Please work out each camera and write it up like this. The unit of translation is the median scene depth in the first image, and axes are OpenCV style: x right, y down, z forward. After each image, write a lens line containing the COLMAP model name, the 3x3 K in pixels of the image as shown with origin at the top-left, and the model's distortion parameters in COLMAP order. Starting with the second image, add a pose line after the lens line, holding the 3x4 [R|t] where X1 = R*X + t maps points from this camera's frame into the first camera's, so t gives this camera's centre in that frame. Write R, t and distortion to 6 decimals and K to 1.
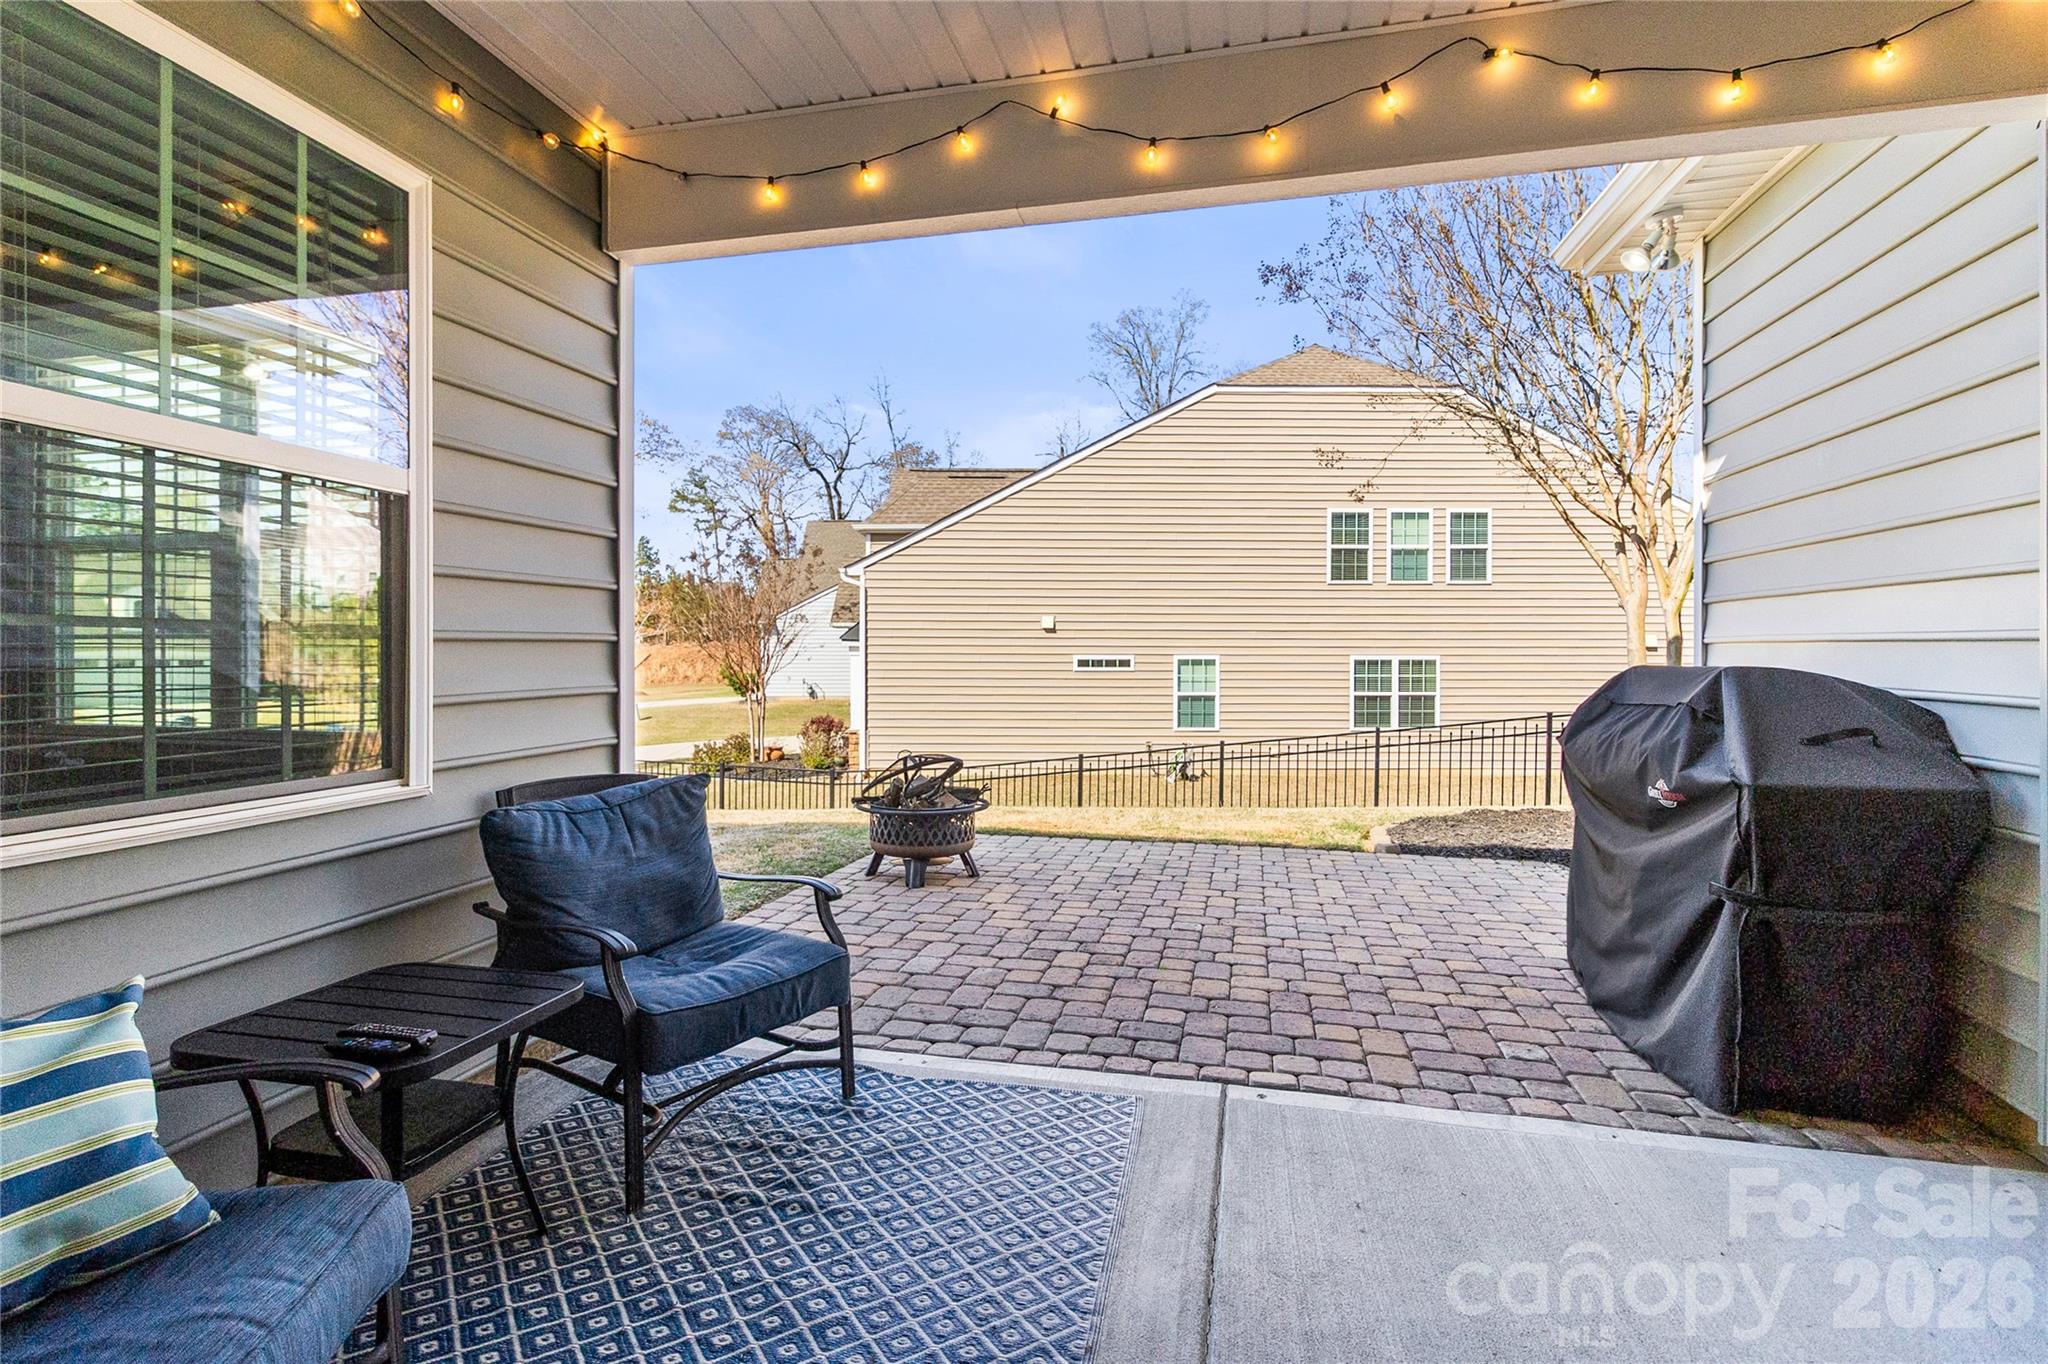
lens RADIAL K [[926.2, 0, 1024.0], [0, 926.2, 682.0], [0, 0, 1]] dist [-0.004251, -0.000399]
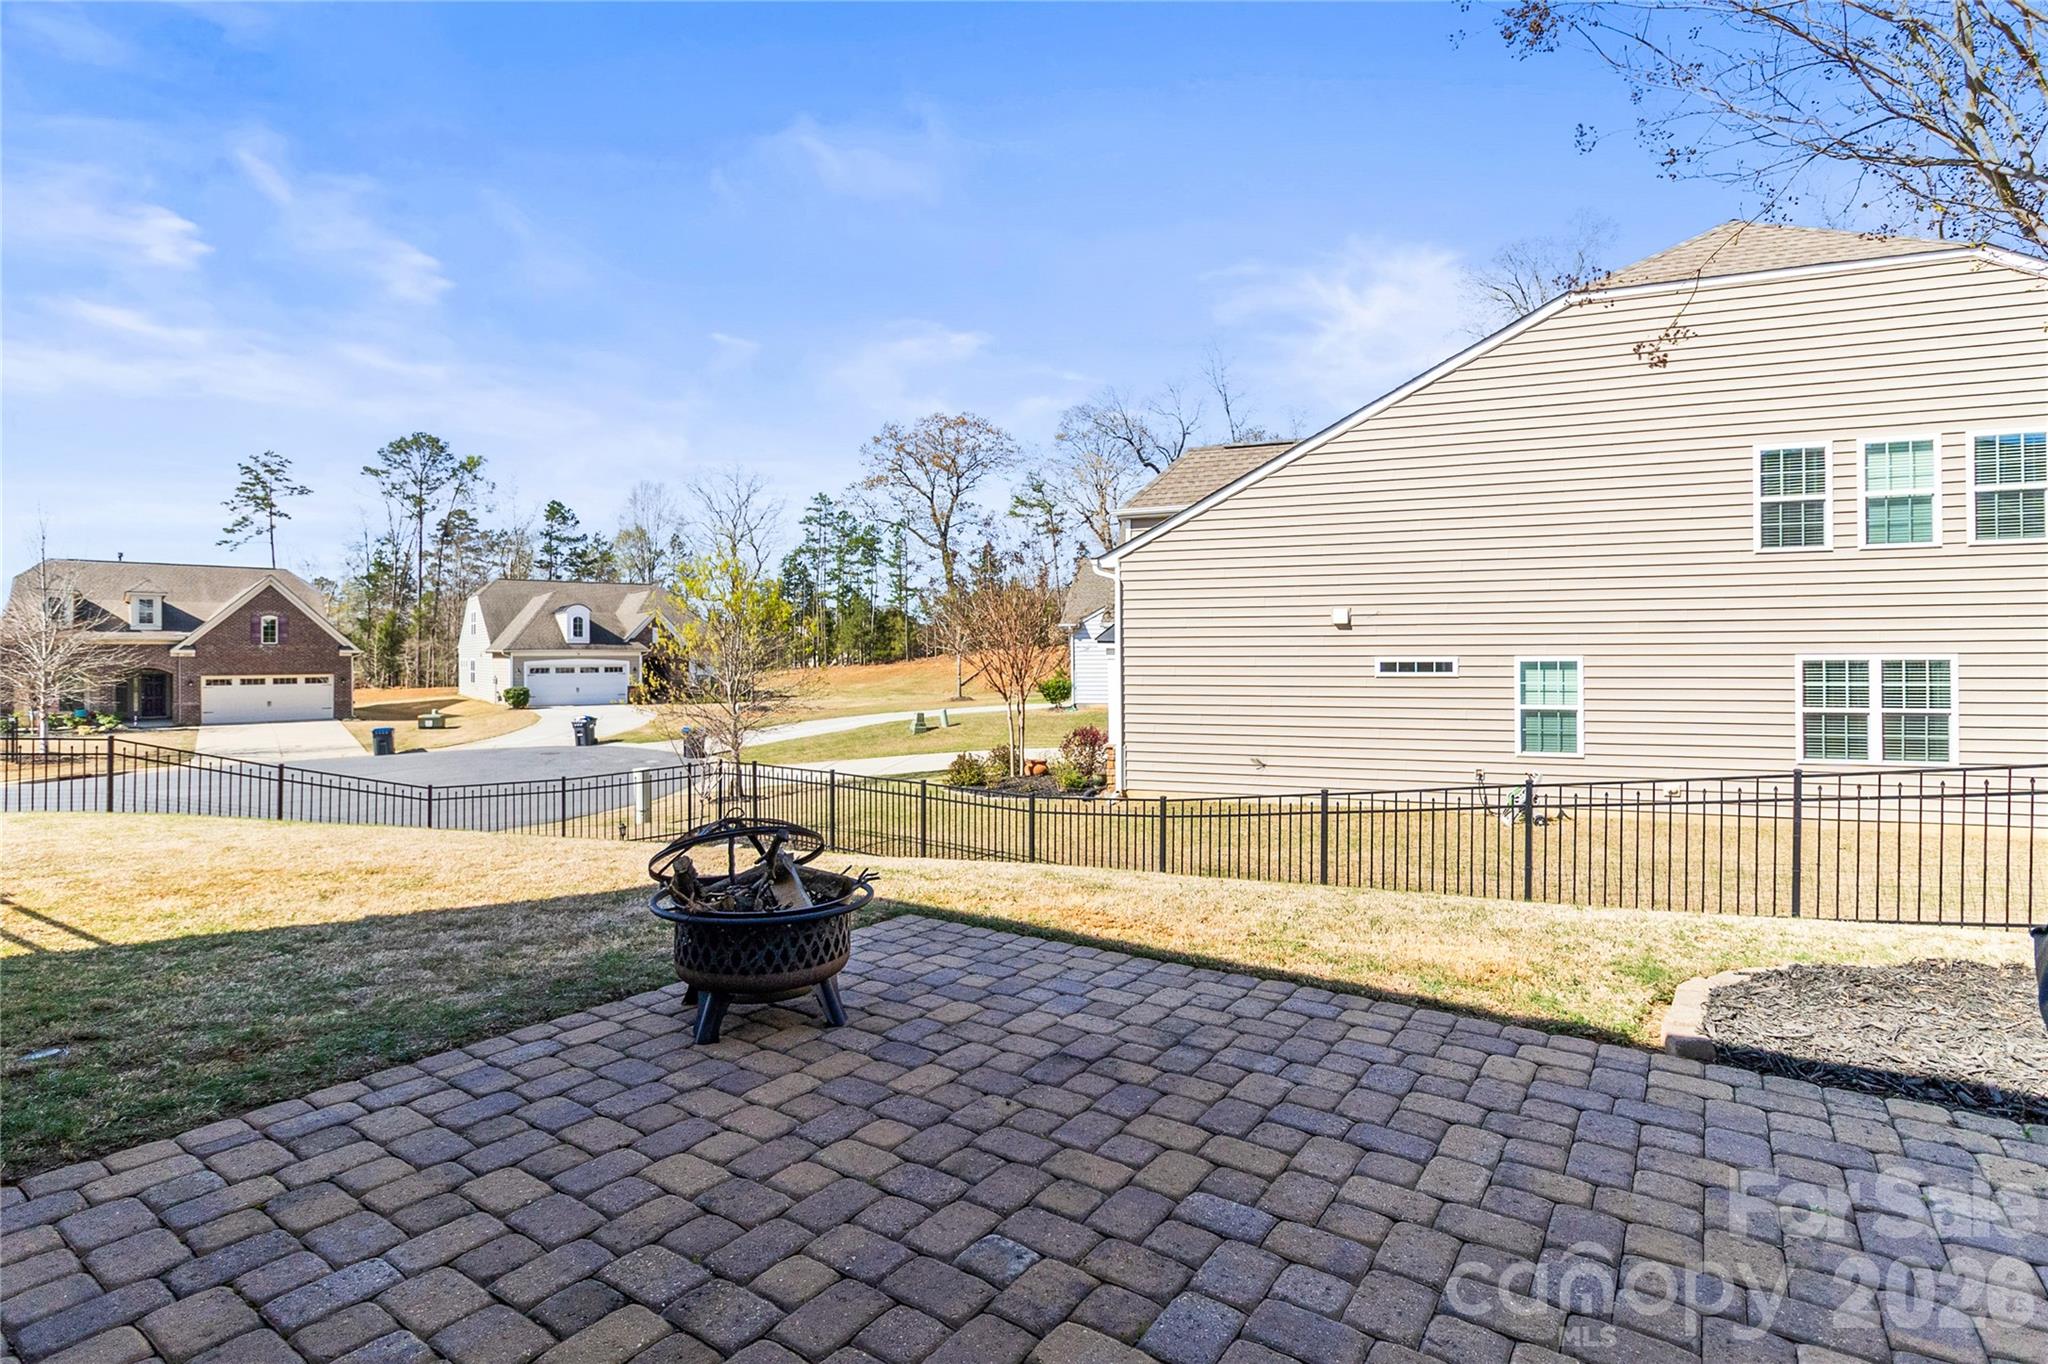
lens RADIAL K [[988.5, 0, 1017.6], [0, 988.5, 666.5], [0, 0, 1]] dist [0.002029, -0.006516]
pose [[0.936251, -0.003552, -0.351313, 0.065258], [-0.004109, 0.999770, -0.021059, -0.001819], [0.351307, 0.021160, 0.936021, 0.101422]]
